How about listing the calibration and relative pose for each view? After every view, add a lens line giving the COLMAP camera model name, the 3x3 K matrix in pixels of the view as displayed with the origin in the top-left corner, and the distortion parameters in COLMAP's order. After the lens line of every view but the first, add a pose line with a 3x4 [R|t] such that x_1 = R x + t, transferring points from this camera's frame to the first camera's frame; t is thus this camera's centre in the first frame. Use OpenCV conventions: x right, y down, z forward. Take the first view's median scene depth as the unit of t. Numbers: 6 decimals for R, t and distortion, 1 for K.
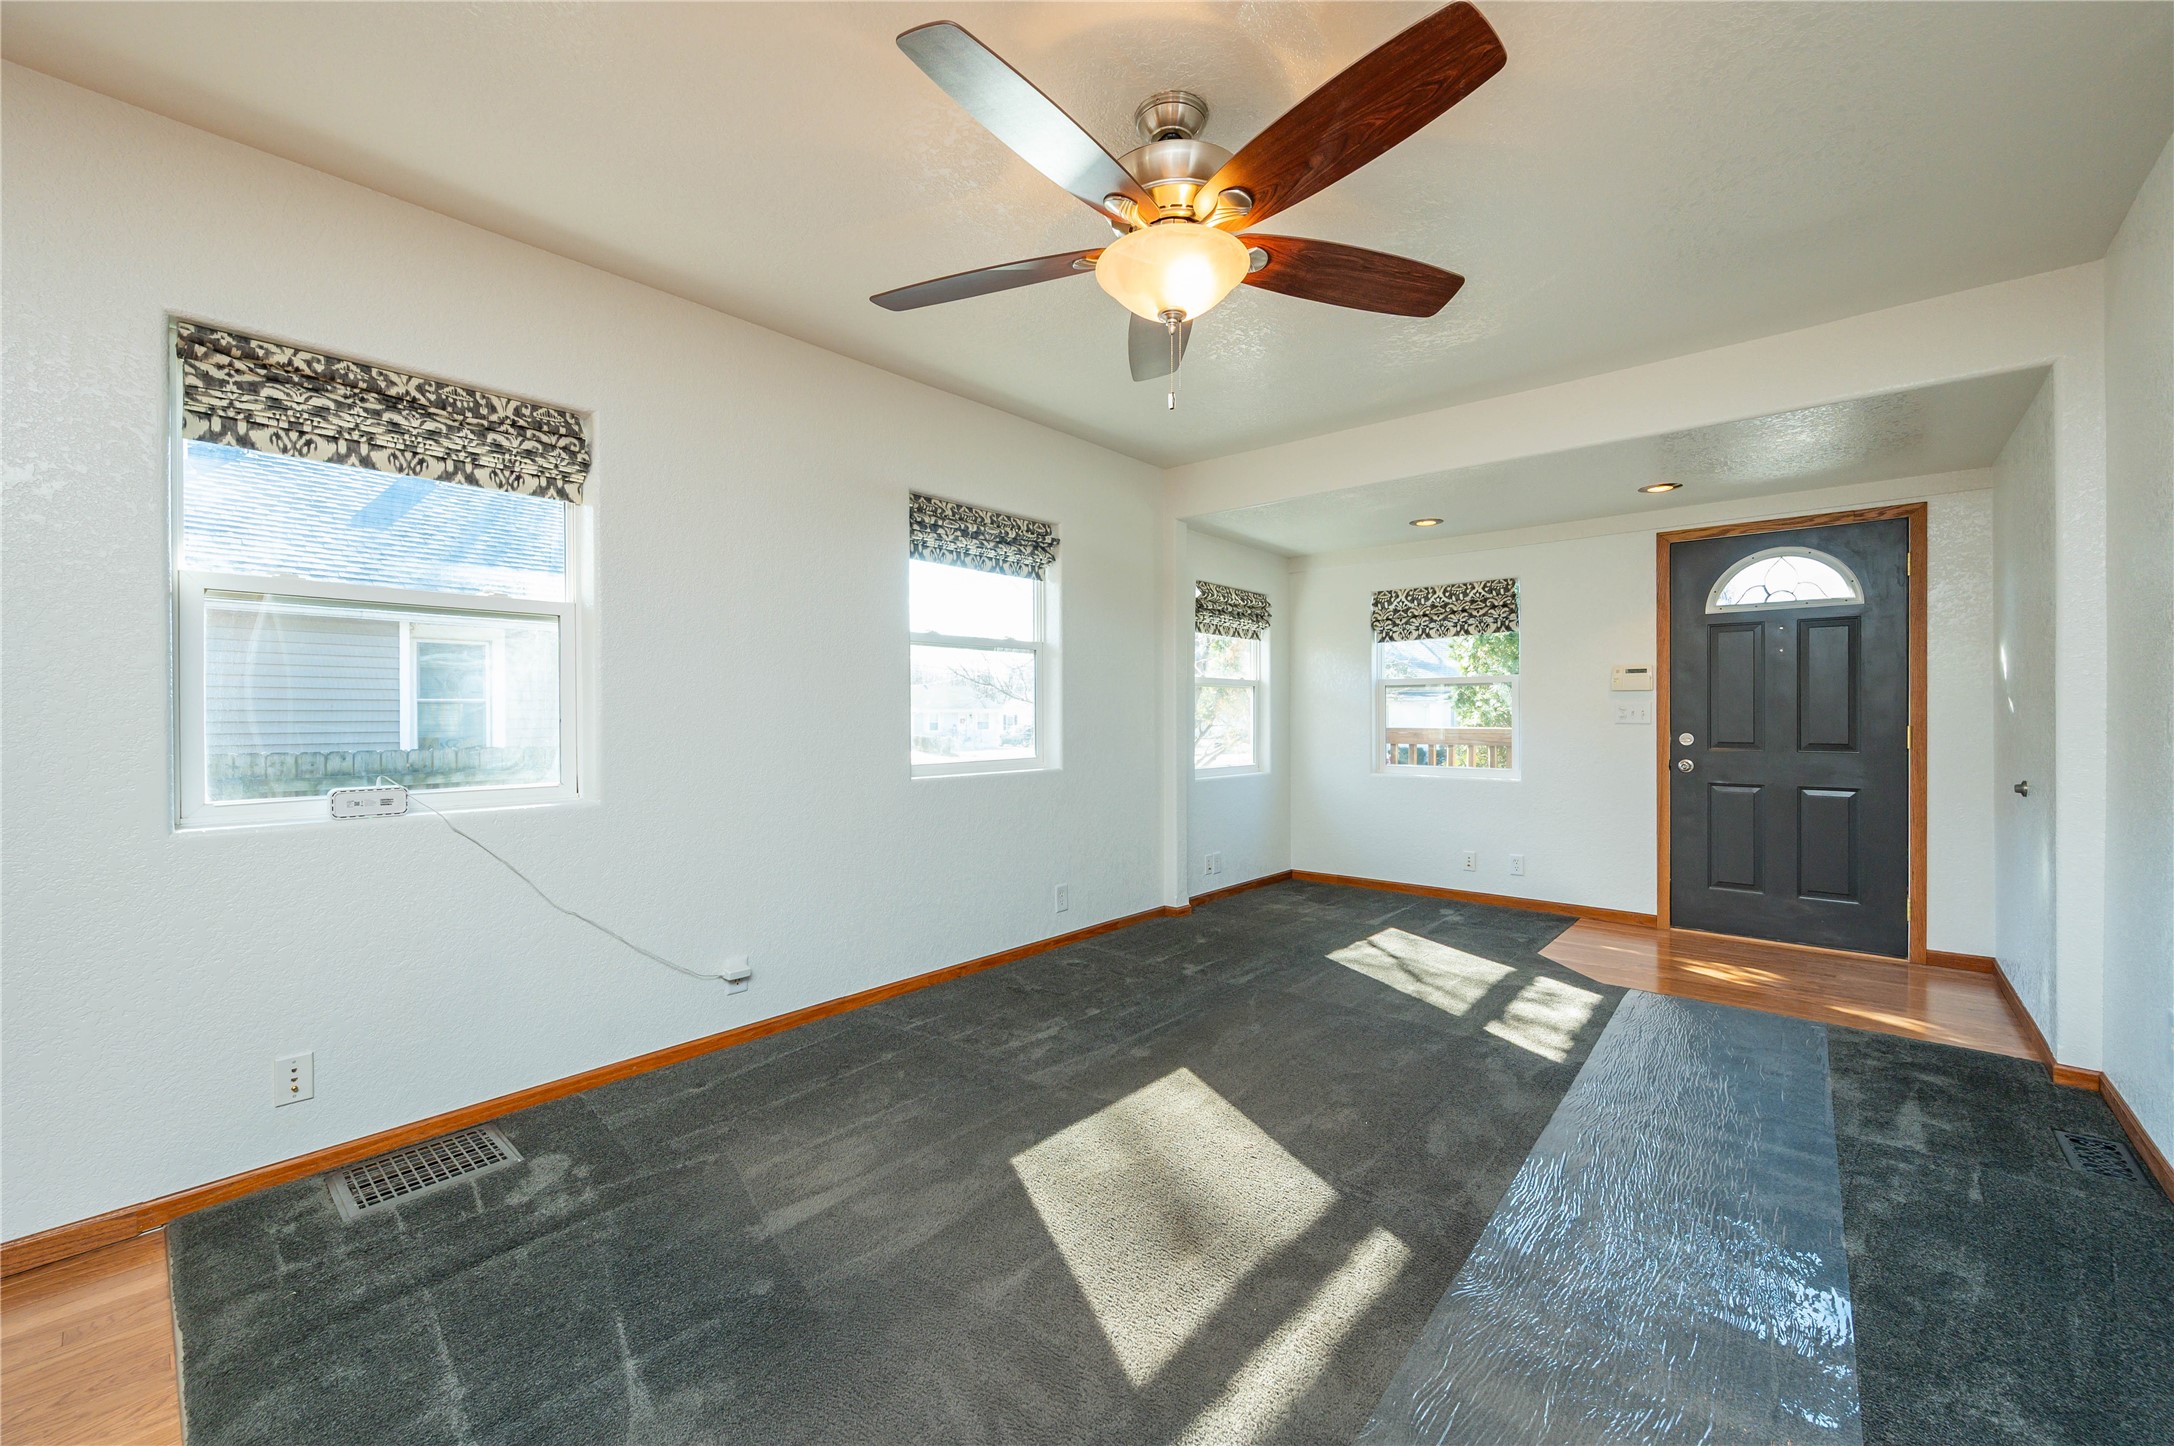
lens RADIAL K [[878.0, 0, 1103.9], [0, 878.0, 721.5], [0, 0, 1]] dist [-0.000554, -0.000443]
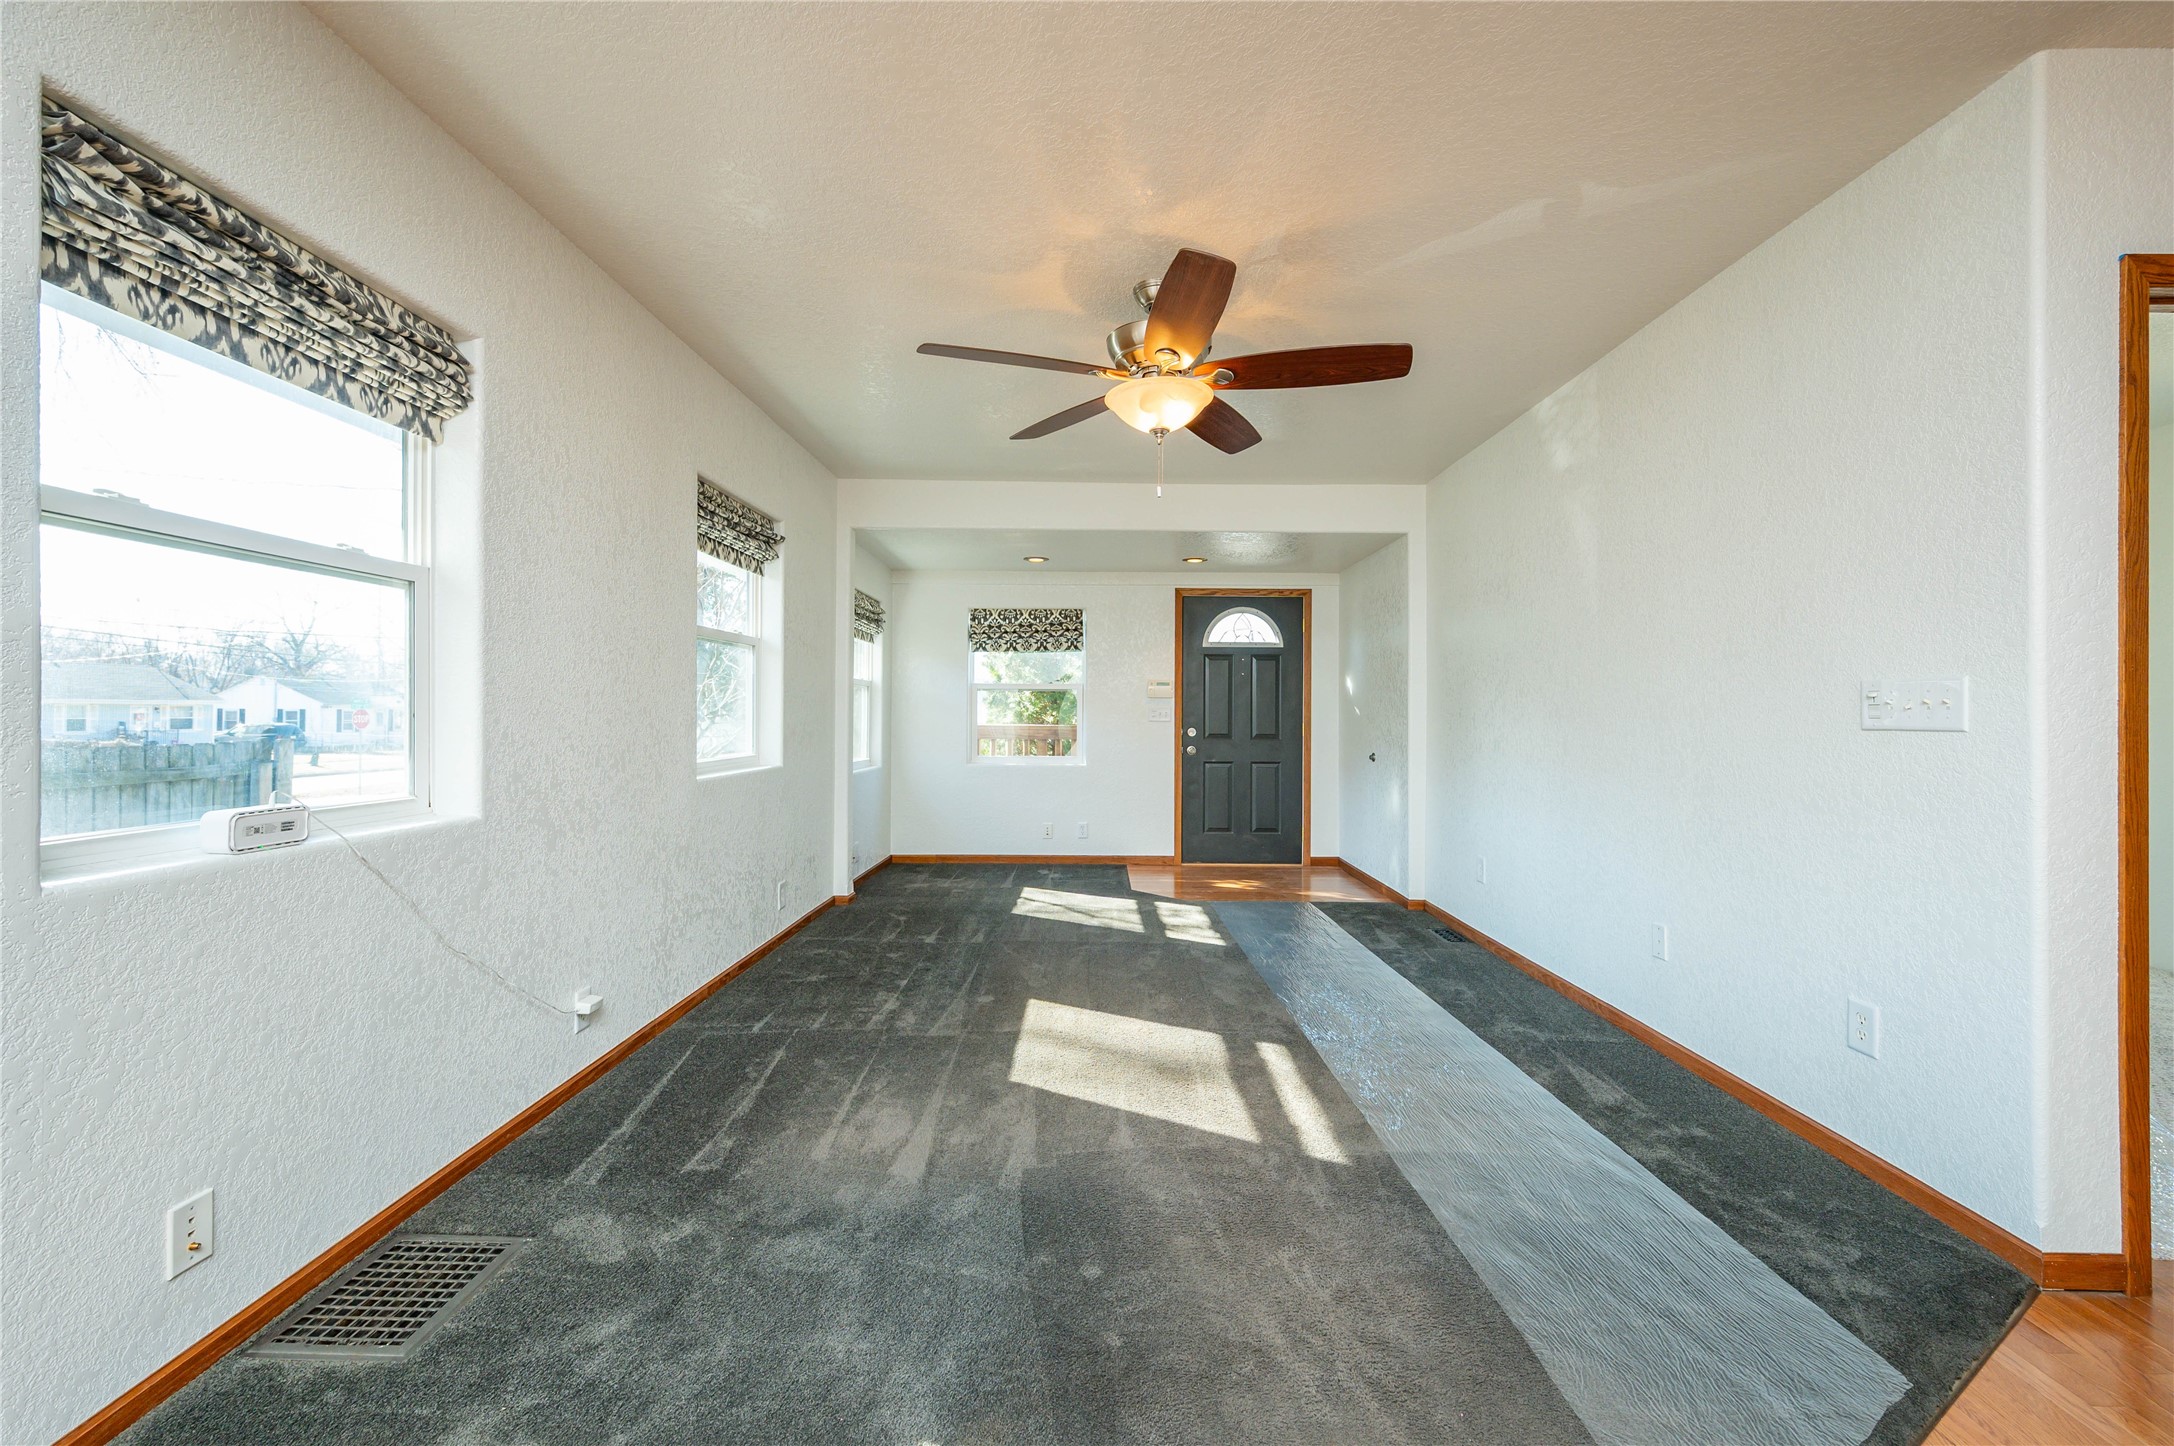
lens RADIAL K [[905.1, 0, 1090.7], [0, 905.1, 703.8], [0, 0, 1]] dist [0.002465, 0.000415]
pose [[0.744365, 0.014329, 0.667619, -0.593461], [-0.002819, 0.999828, -0.018316, 0.001610], [-0.667767, 0.011752, 0.744278, -0.006388]]
